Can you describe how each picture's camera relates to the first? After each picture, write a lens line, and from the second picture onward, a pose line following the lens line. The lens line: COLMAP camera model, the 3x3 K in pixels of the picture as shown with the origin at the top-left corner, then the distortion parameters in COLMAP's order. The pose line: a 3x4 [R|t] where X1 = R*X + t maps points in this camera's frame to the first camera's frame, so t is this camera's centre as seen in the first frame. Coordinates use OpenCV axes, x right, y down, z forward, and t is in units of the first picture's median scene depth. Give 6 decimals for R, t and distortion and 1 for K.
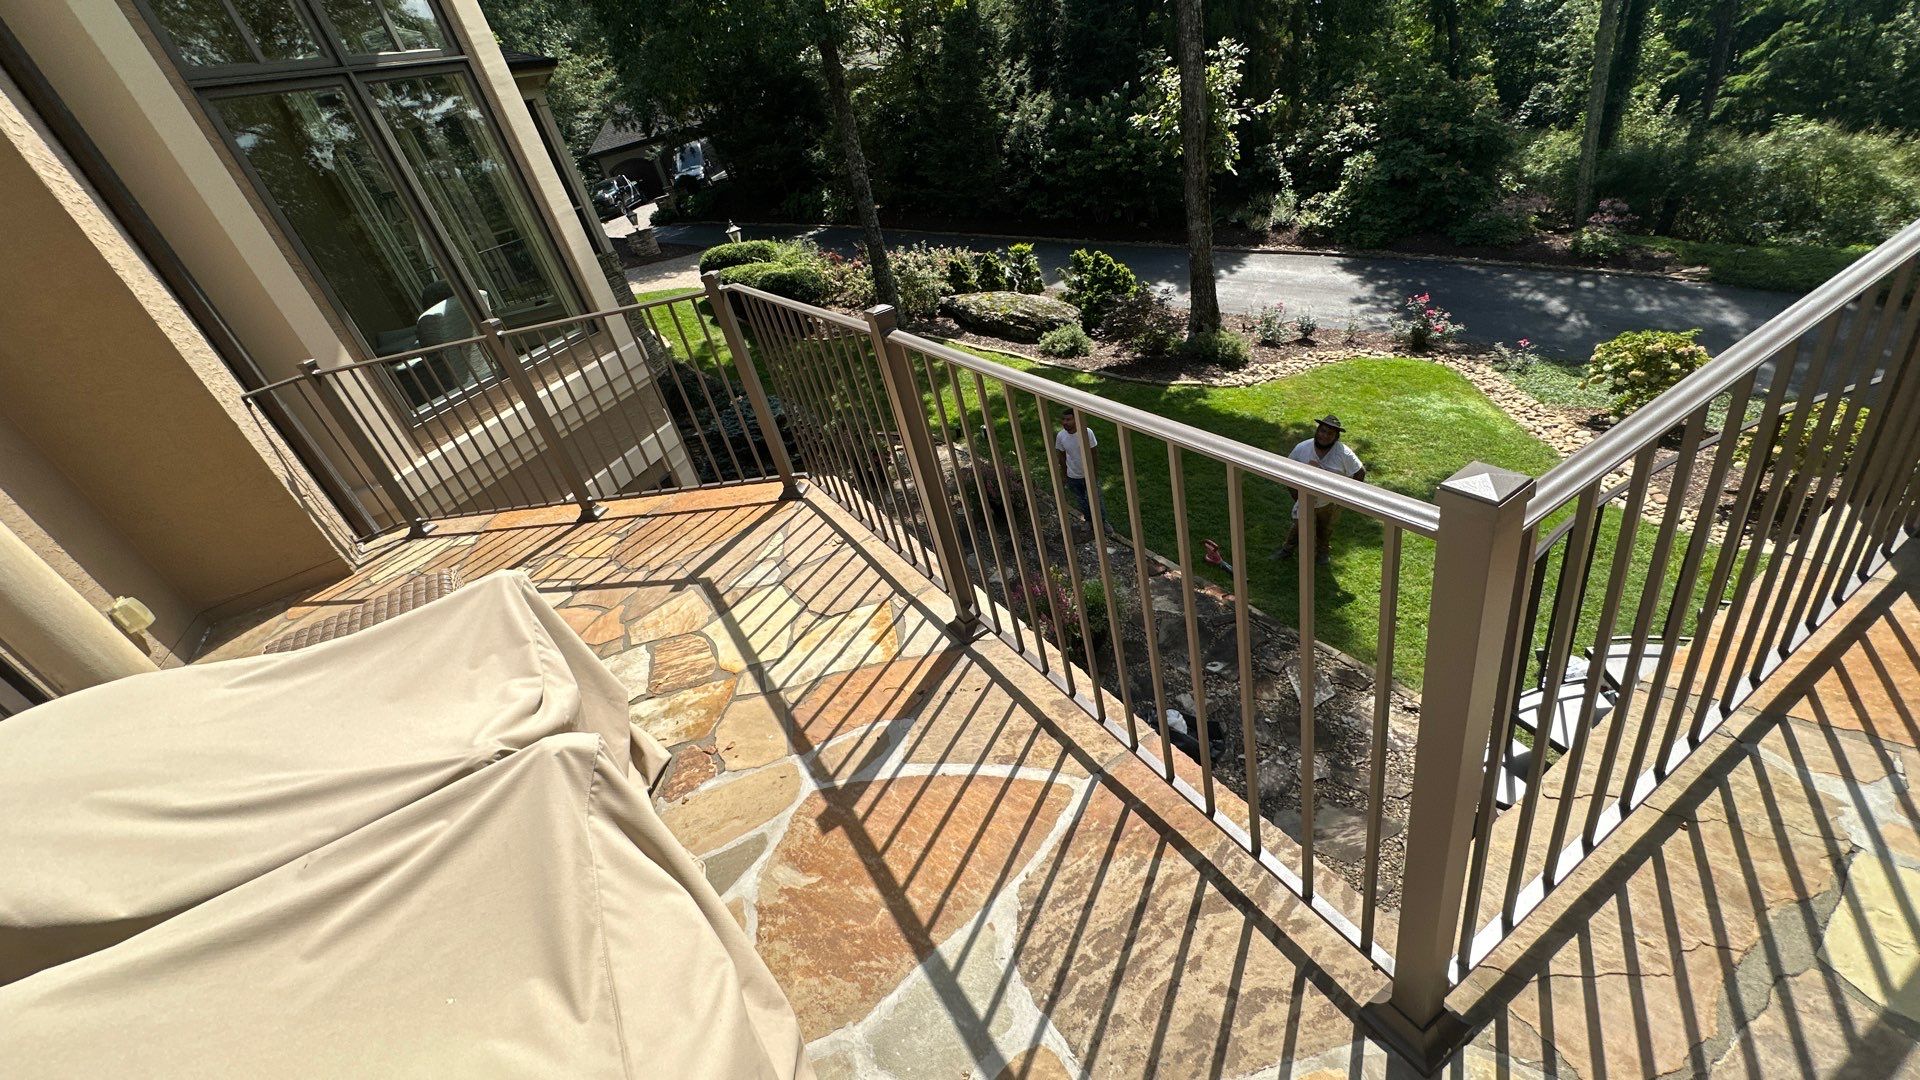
lens RADIAL K [[766.6, 0, 970.3], [0, 766.6, 557.0], [0, 0, 1]] dist [-0.000491, -0.000072]
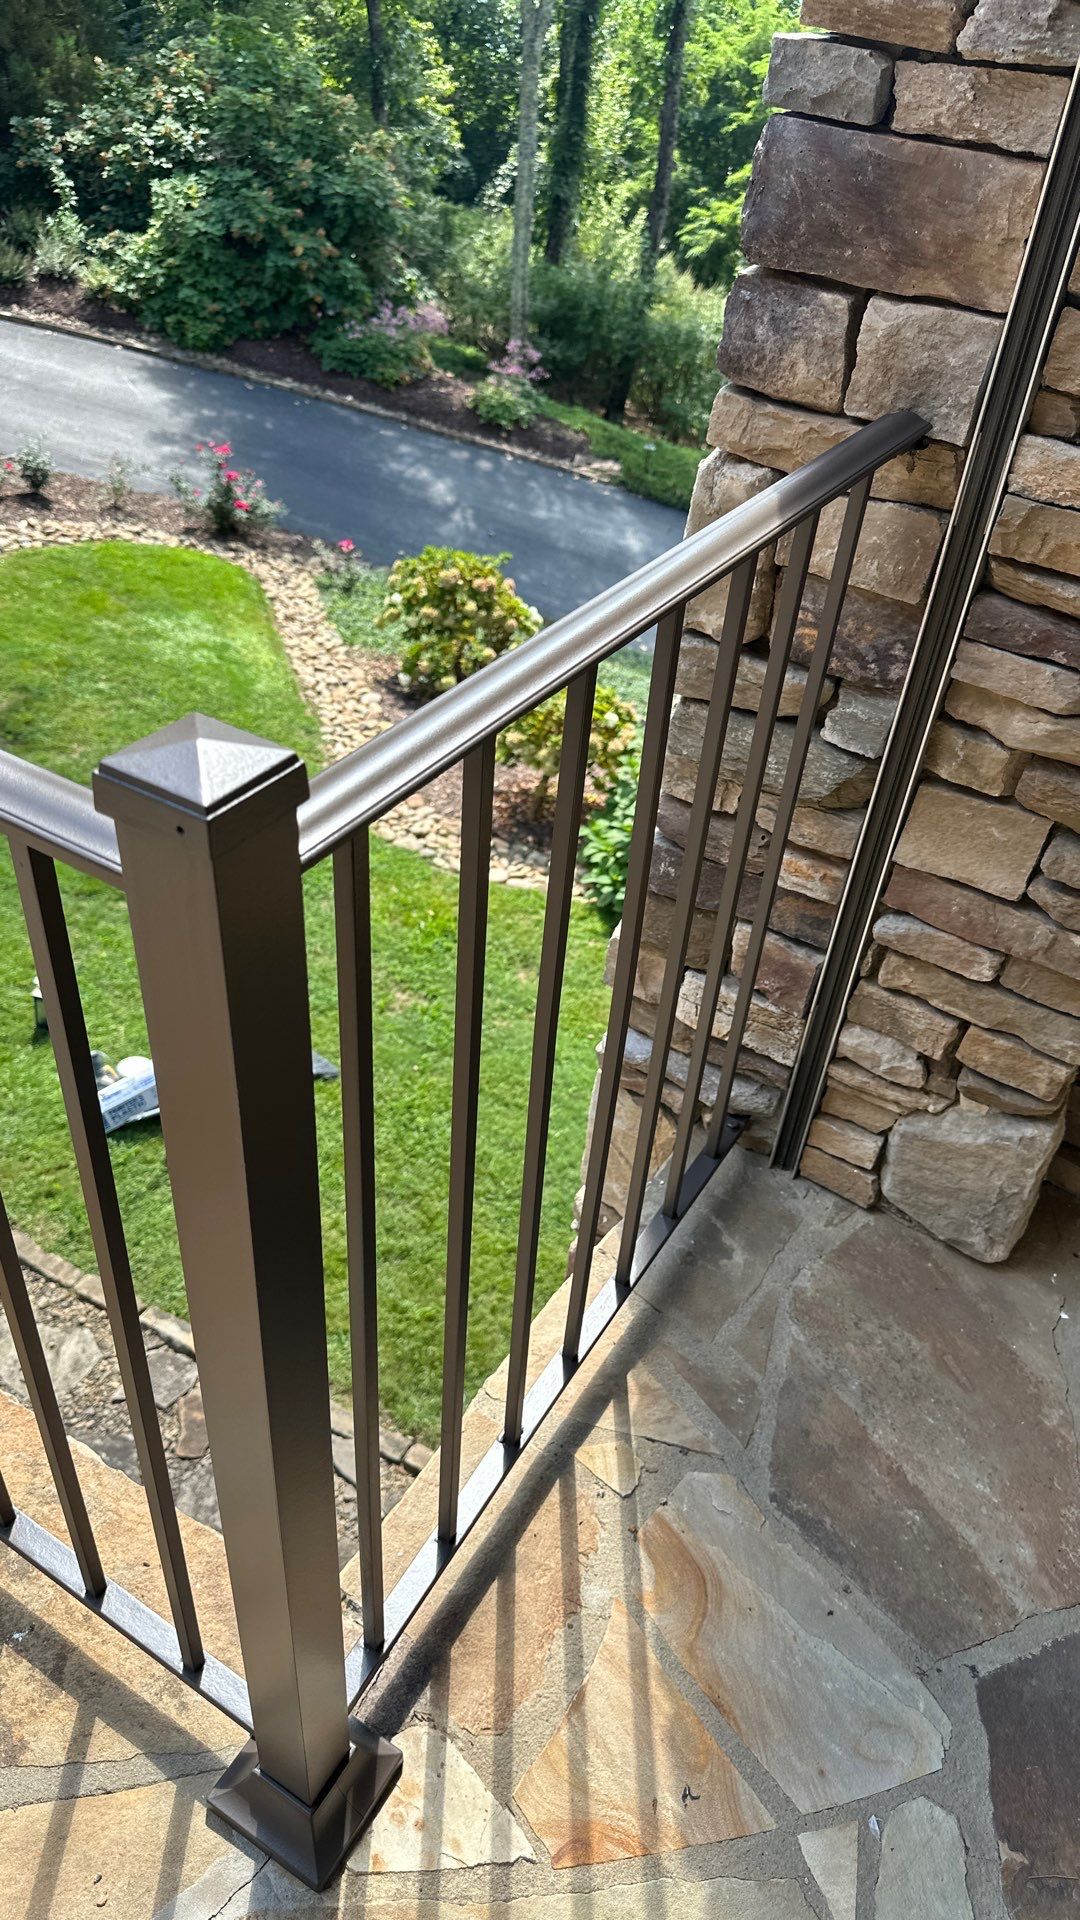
lens RADIAL K [[1336.7, 0, 544.0], [0, 1336.7, 983.4], [0, 0, 1]] dist [-0.005167, -0.008504]
pose [[0.836897, -0.066244, 0.543337, 0.163285], [0.016400, 0.995239, 0.096080, -0.014165], [-0.547115, -0.071498, 0.833999, -0.032054]]
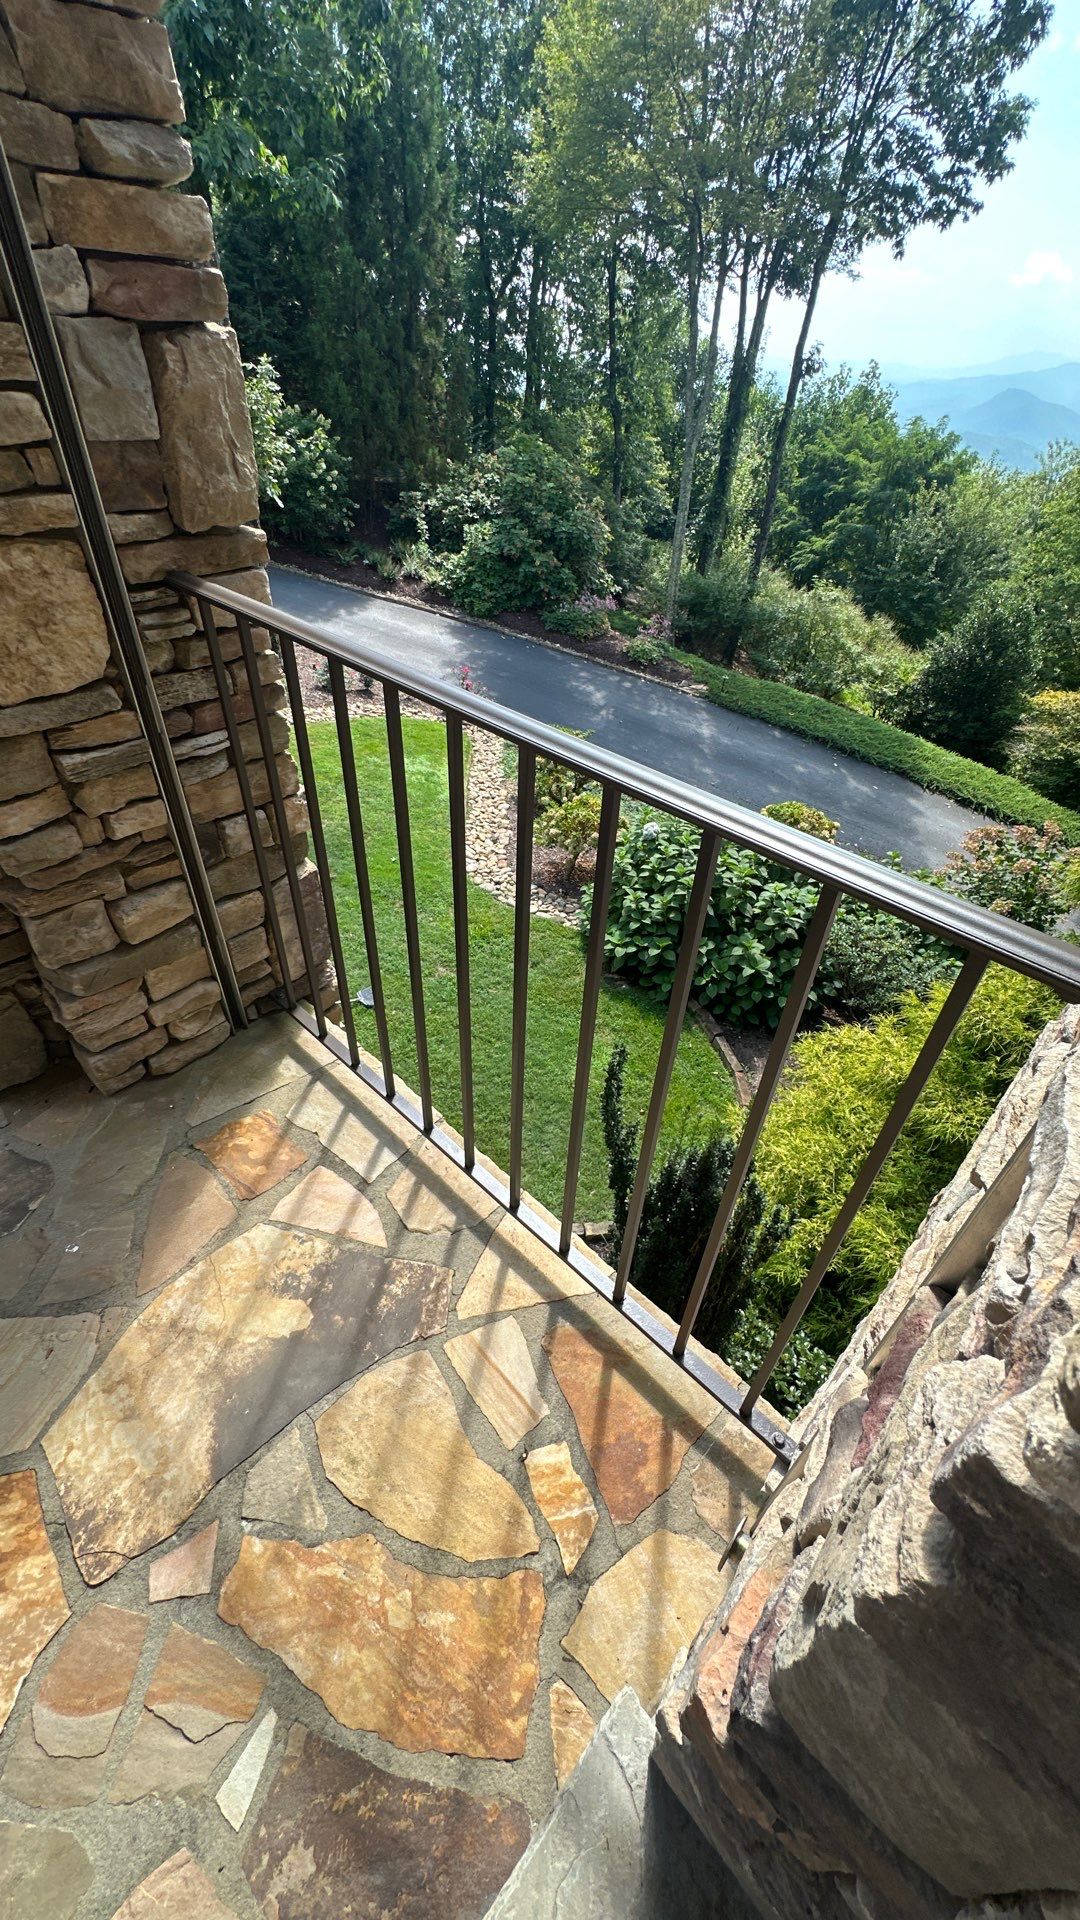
lens RADIAL K [[756.2, 0, 572.3], [0, 756.2, 968.0], [0, 0, 1]] dist [0.001534, 0.000128]
pose [[0.926482, 0.034226, 0.374779, 0.272308], [-0.069942, 0.994166, 0.082112, -0.010152], [-0.369782, -0.102288, 0.923471, -0.079748]]
